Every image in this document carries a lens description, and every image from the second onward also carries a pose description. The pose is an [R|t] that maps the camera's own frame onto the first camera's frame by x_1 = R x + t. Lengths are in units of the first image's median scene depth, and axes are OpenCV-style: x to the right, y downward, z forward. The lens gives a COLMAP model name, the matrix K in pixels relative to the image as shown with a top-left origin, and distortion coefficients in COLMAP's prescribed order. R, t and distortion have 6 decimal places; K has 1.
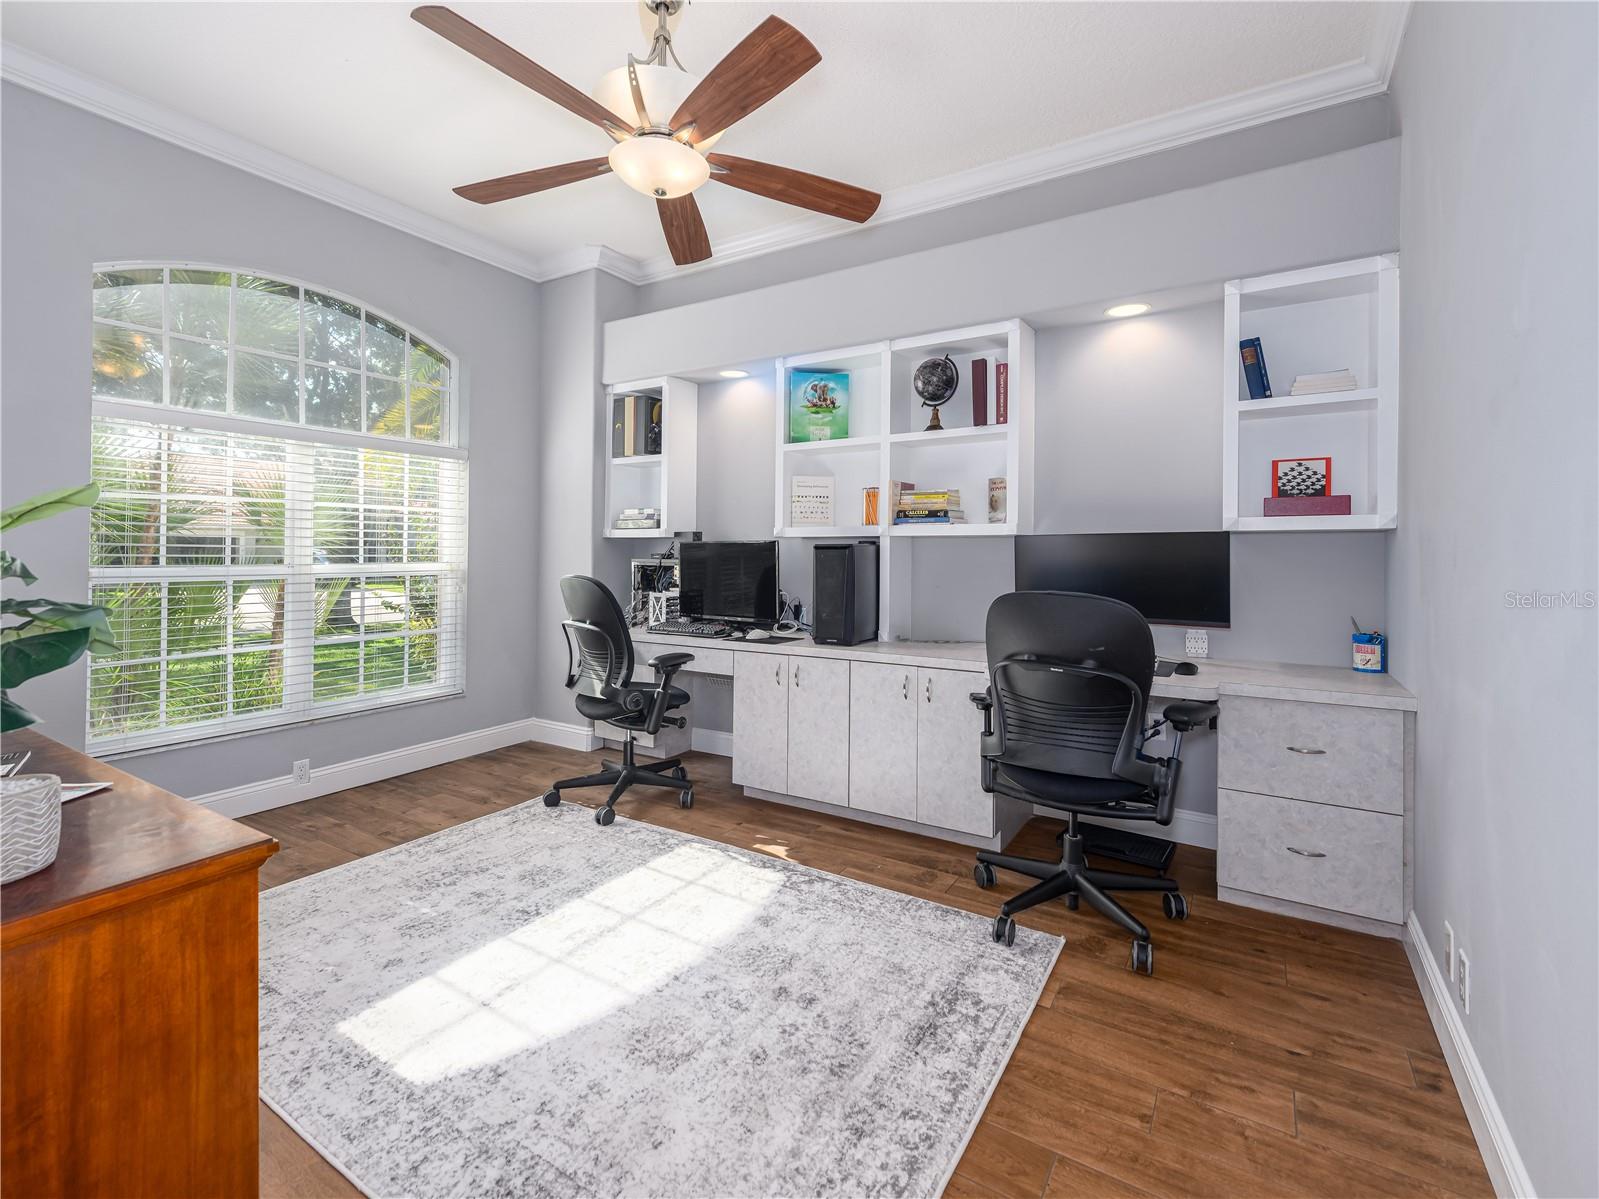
lens RADIAL K [[692.3, 0, 802.4], [0, 692.3, 545.2], [0, 0, 1]] dist [-0.000268, -0.000074]
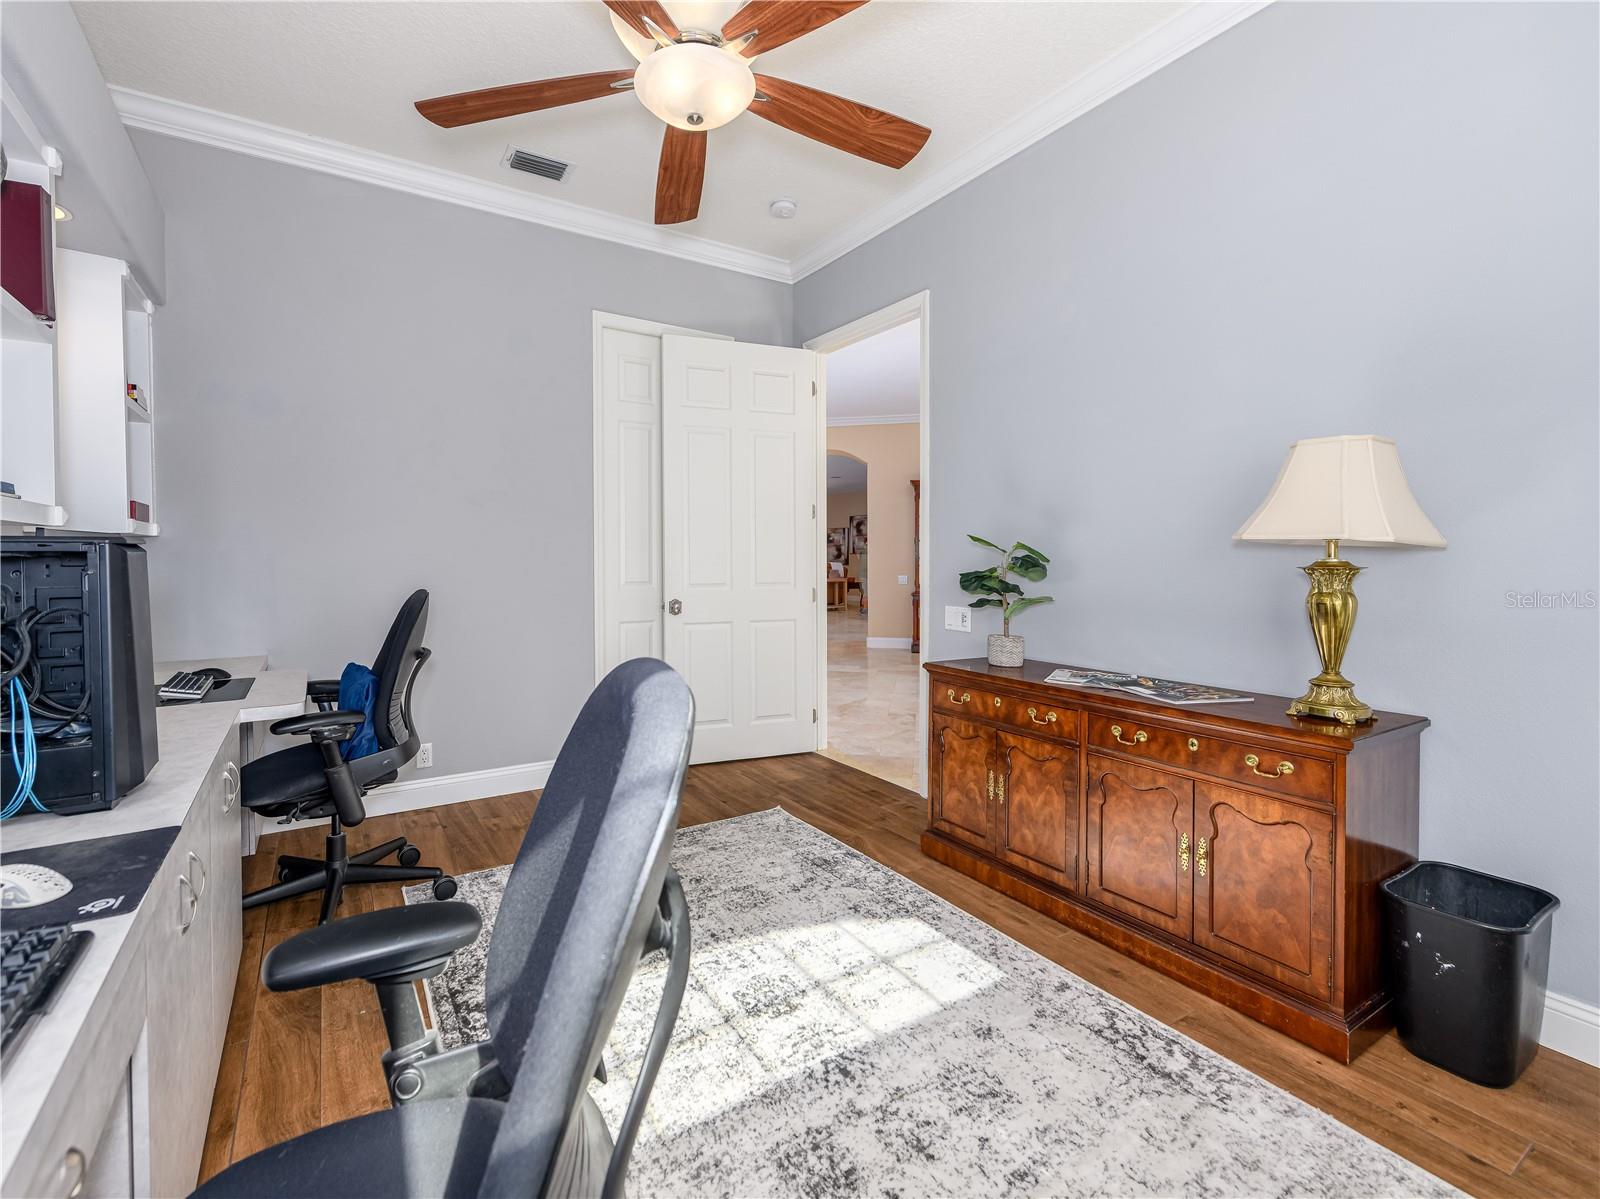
lens RADIAL K [[728.8, 0, 798.3], [0, 728.8, 572.7], [0, 0, 1]] dist [0.001676, 0.000112]
pose [[-0.915717, -0.013486, 0.401598, -0.737634], [-0.007955, 0.999849, 0.015436, 0.017642], [-0.401746, 0.010940, -0.915686, 1.921113]]
